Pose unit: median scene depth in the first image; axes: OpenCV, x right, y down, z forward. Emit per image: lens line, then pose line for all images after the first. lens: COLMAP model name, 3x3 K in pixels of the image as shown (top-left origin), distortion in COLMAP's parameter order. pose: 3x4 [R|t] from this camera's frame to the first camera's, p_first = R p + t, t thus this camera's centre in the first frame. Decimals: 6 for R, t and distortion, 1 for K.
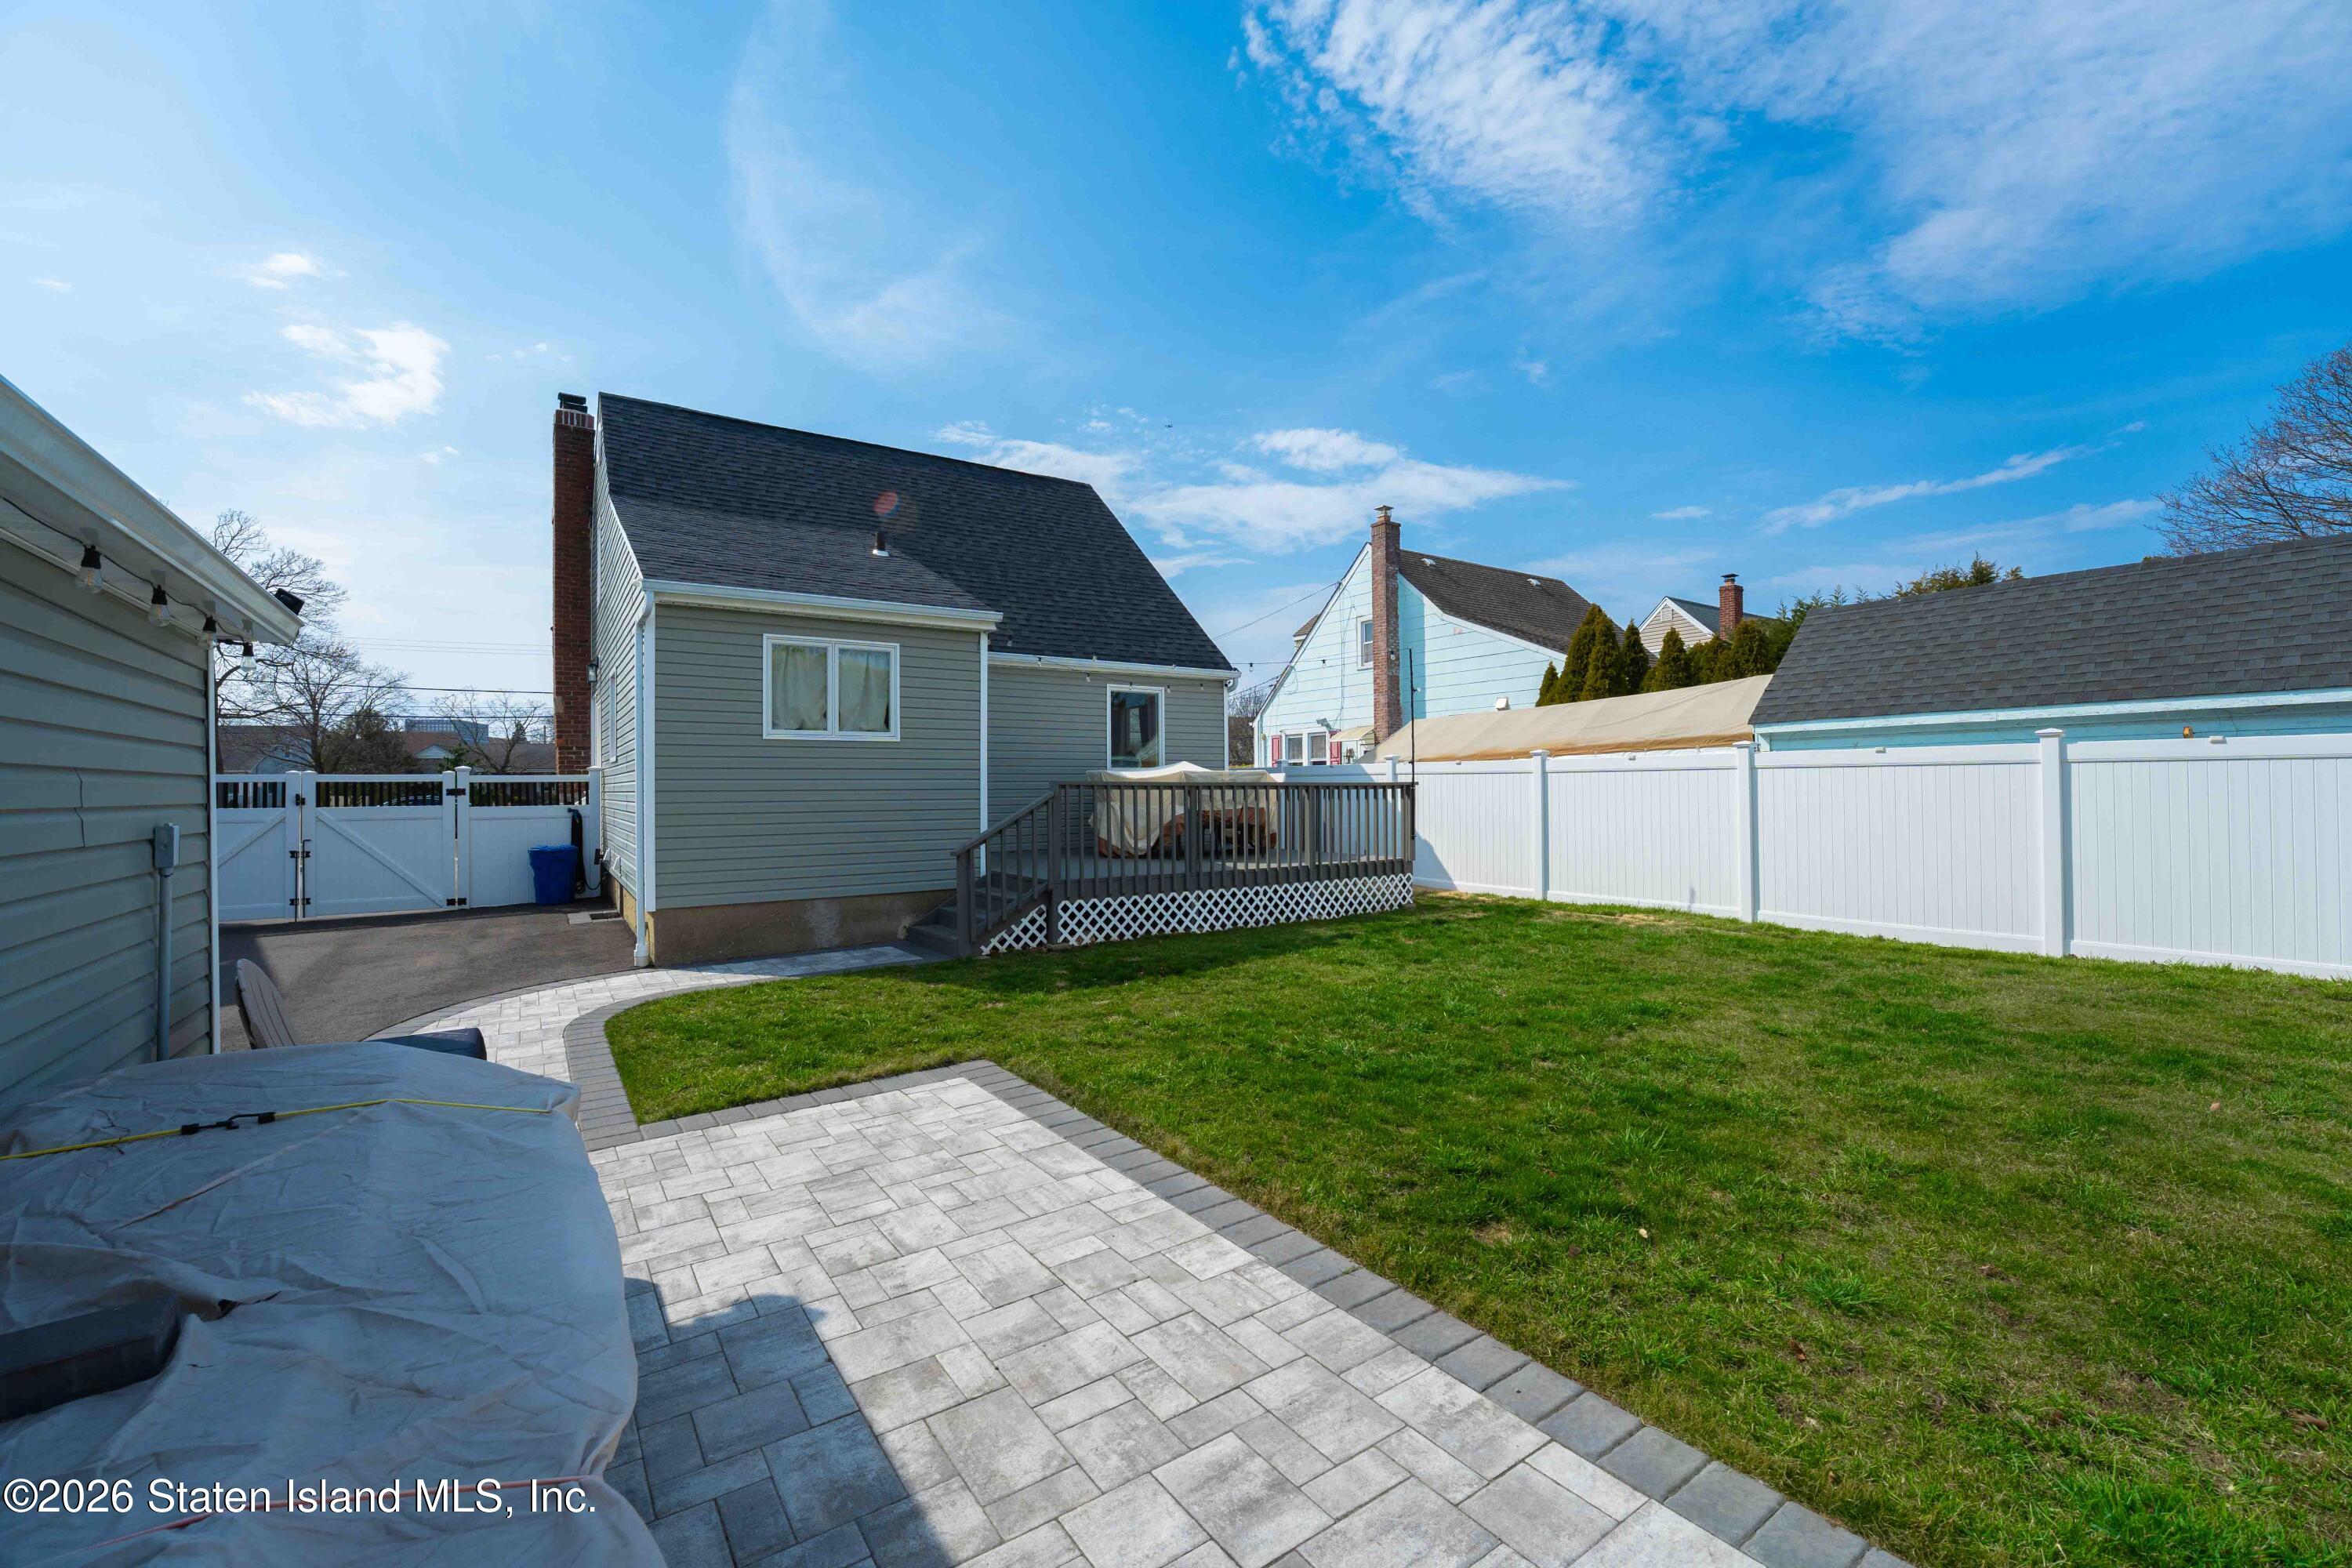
lens RADIAL K [[948.5, 0, 1165.7], [0, 948.5, 770.6], [0, 0, 1]] dist [-0.031811, 0.004532]
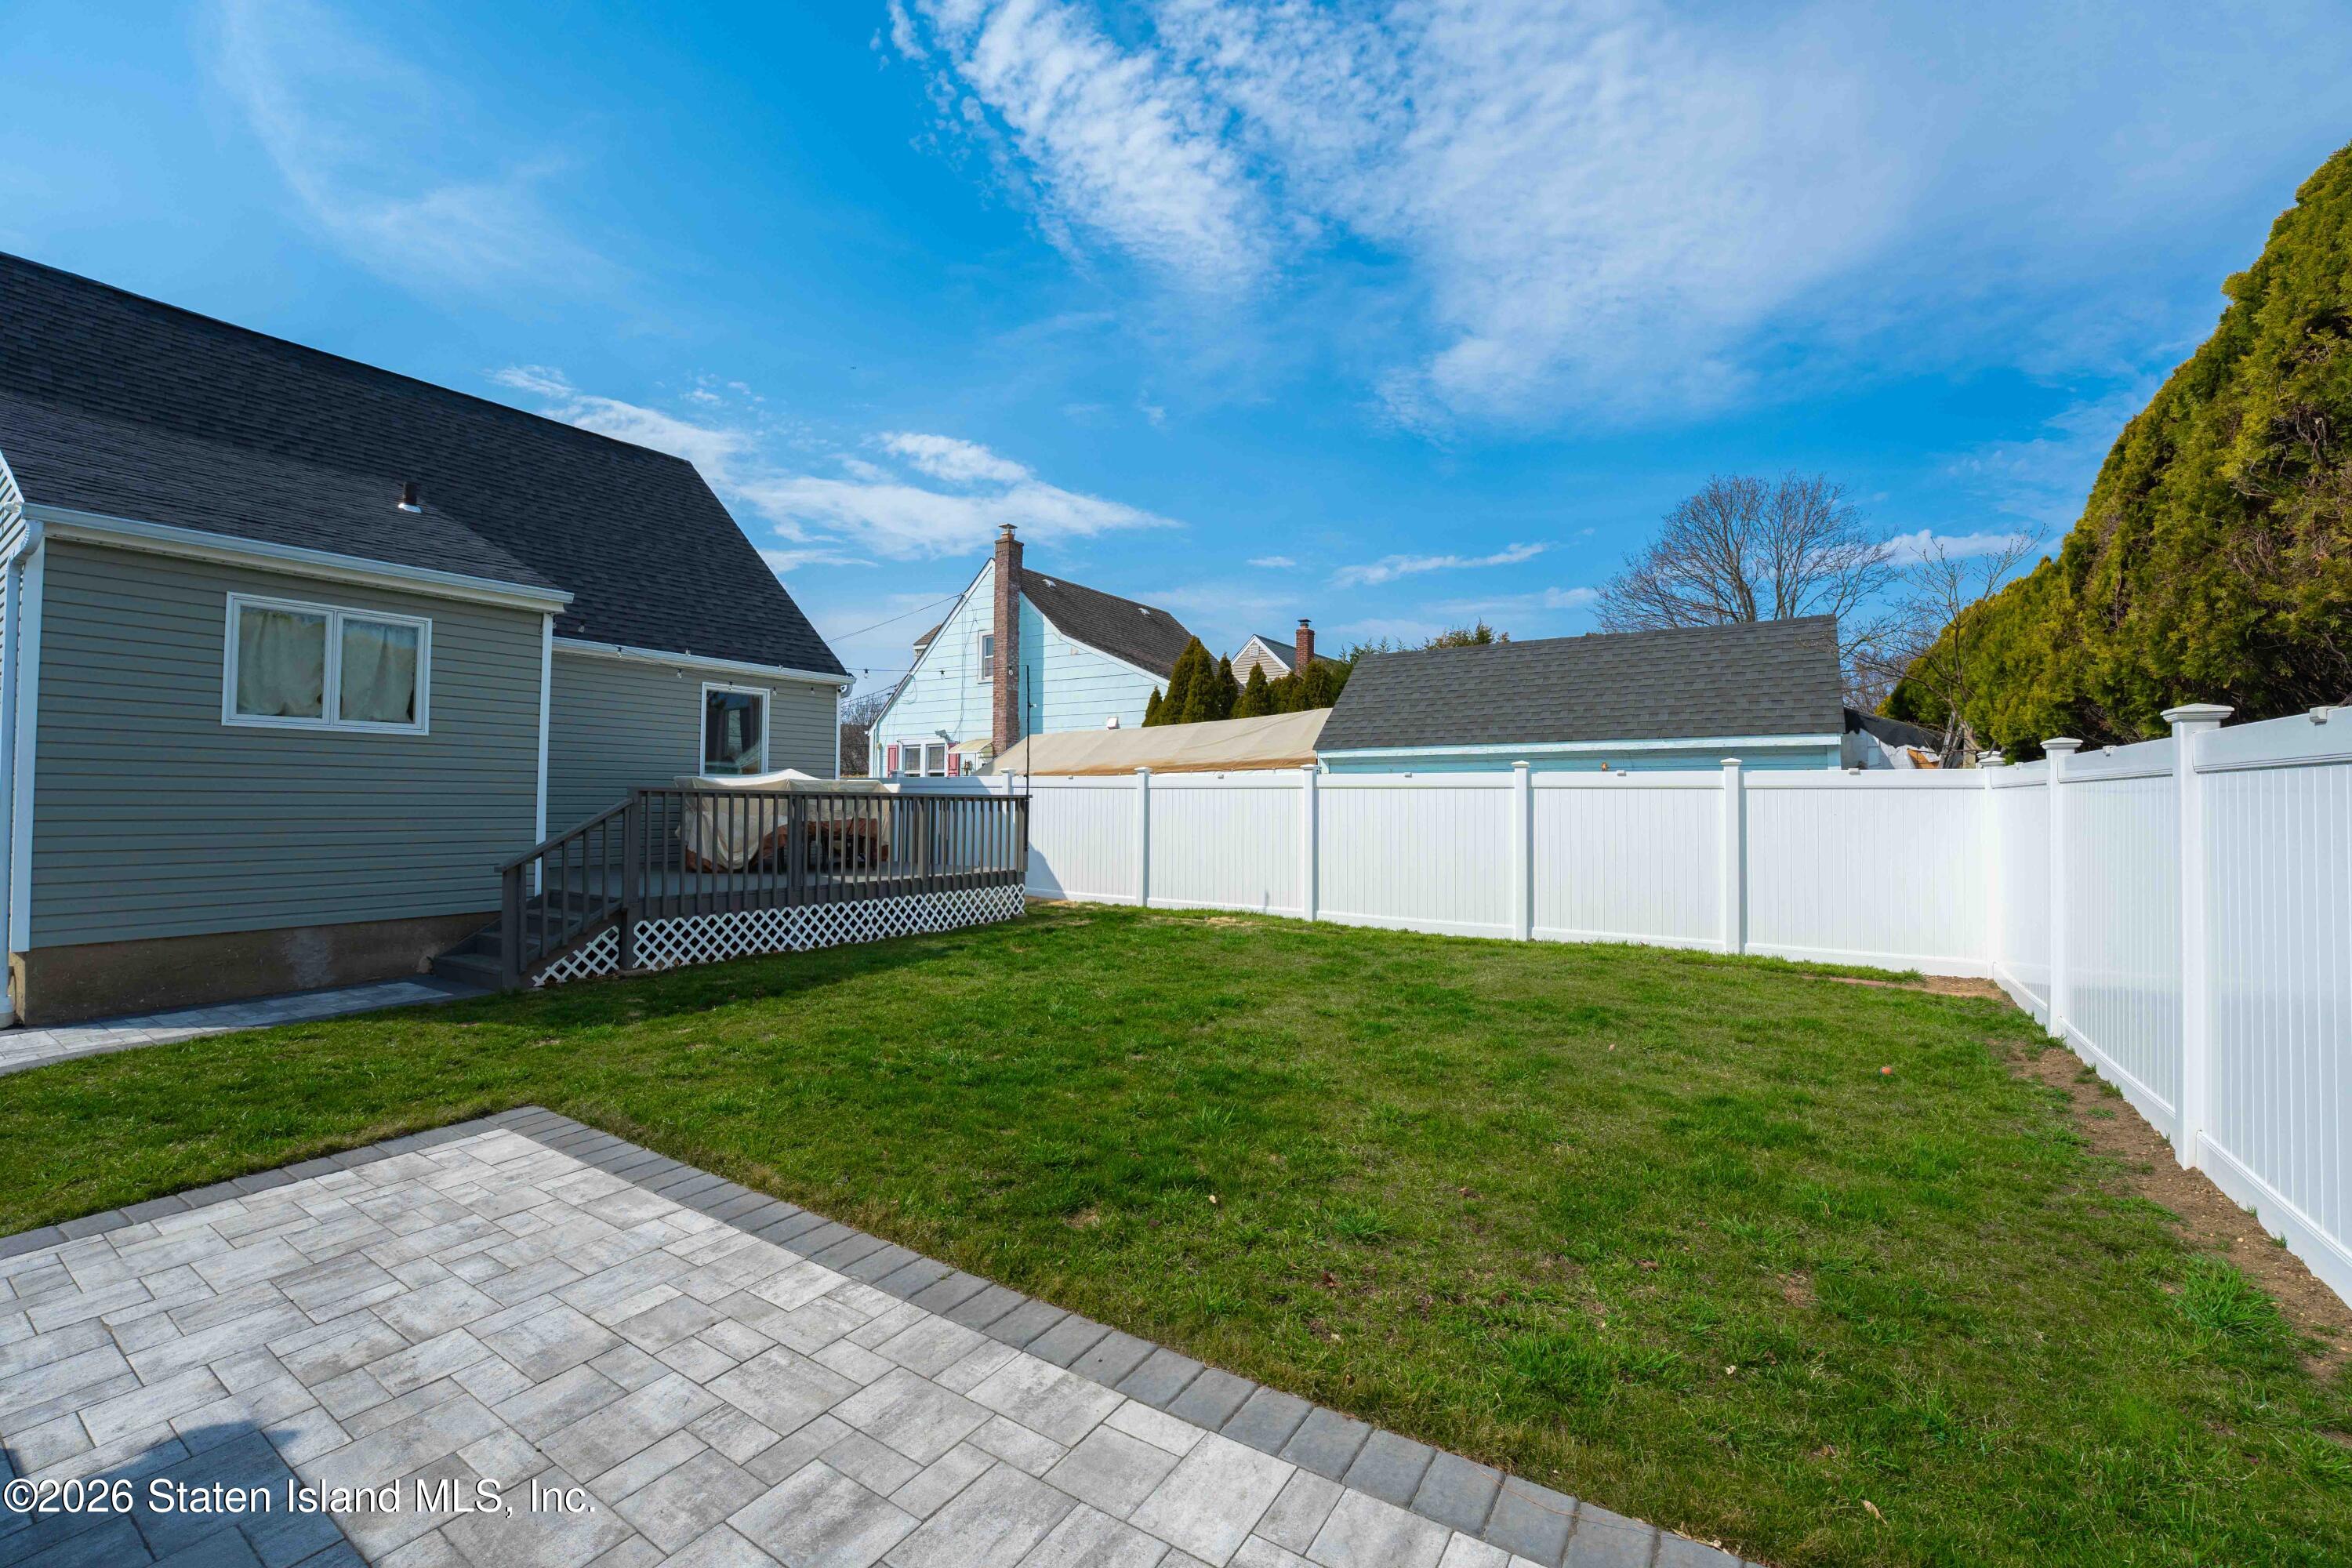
lens RADIAL K [[948.5, 0, 1165.7], [0, 948.5, 770.6], [0, 0, 1]] dist [-0.031811, 0.004532]
pose [[0.922514, 0.026285, 0.385067, 0.004107], [-0.021137, 0.999622, -0.017595, 0.000676], [-0.385384, 0.008093, 0.922721, -0.010672]]
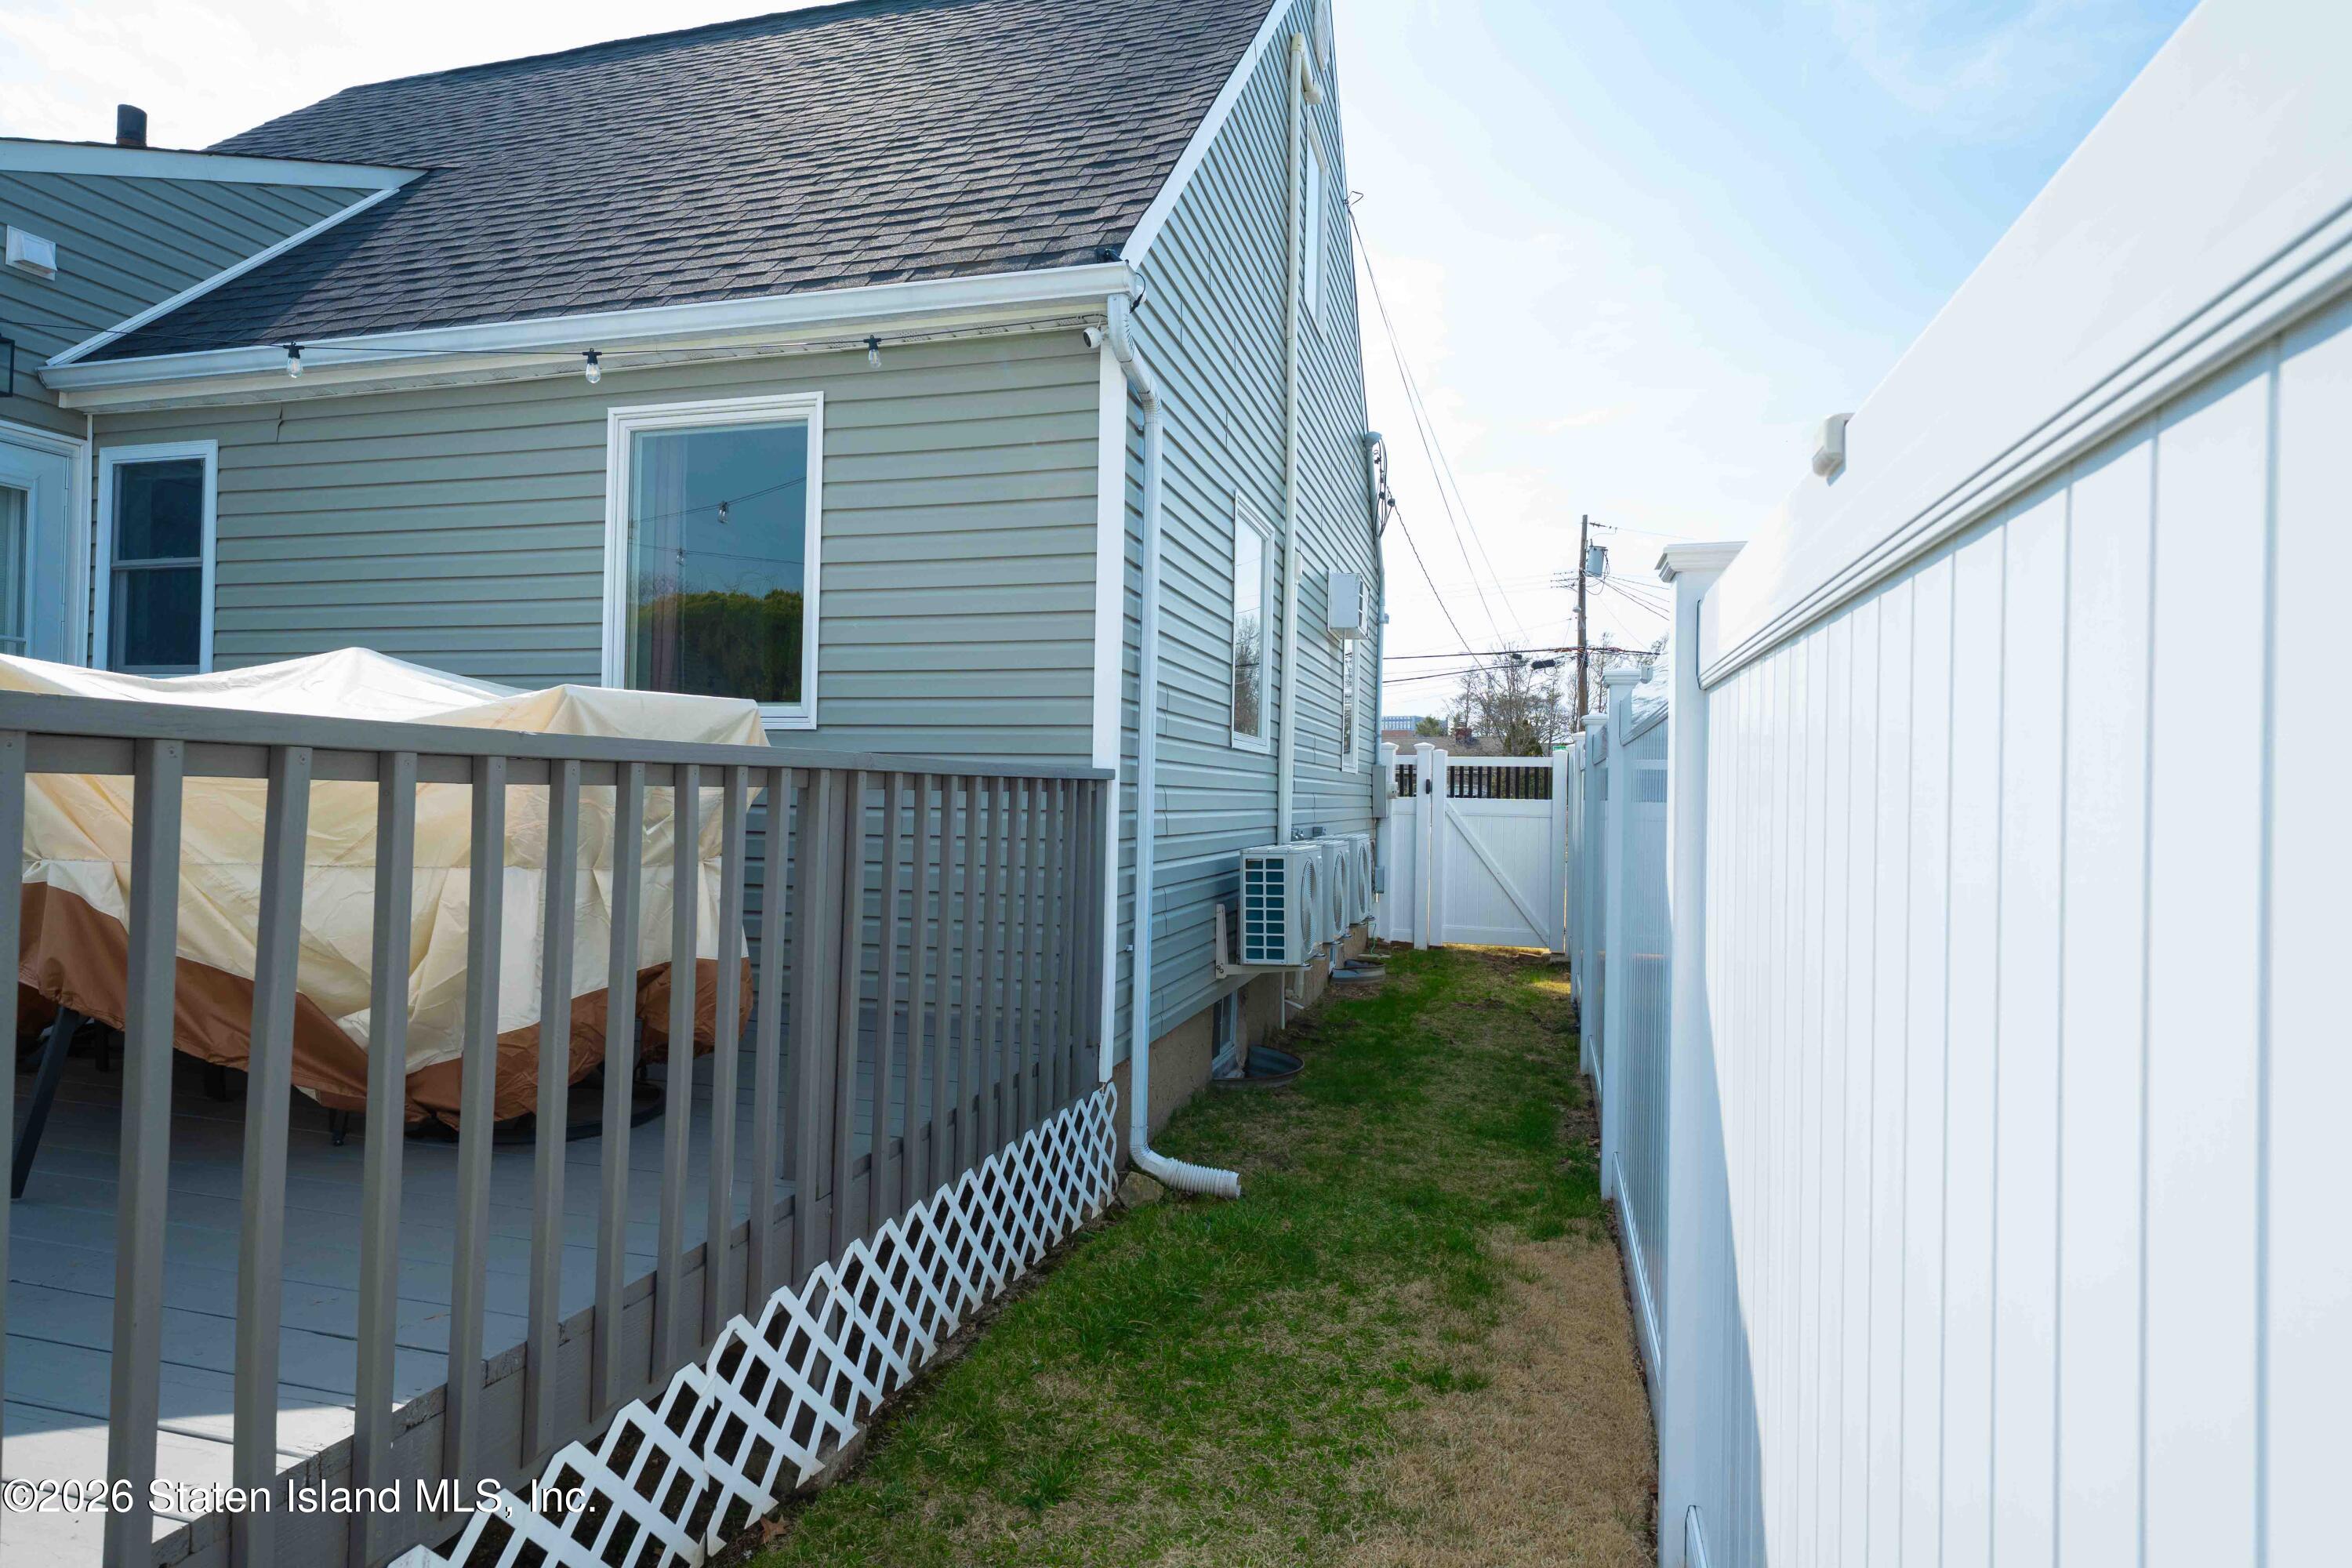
lens RADIAL K [[1260.5, 0, 1174.4], [0, 1260.5, 774.9], [0, 0, 1]] dist [-0.001844, -0.000372]
pose [[0.642391, 0.006527, -0.766349, 0.525407], [-0.010599, 0.999944, -0.000368, 0.026183], [0.766304, 0.008359, 0.642424, 1.374124]]
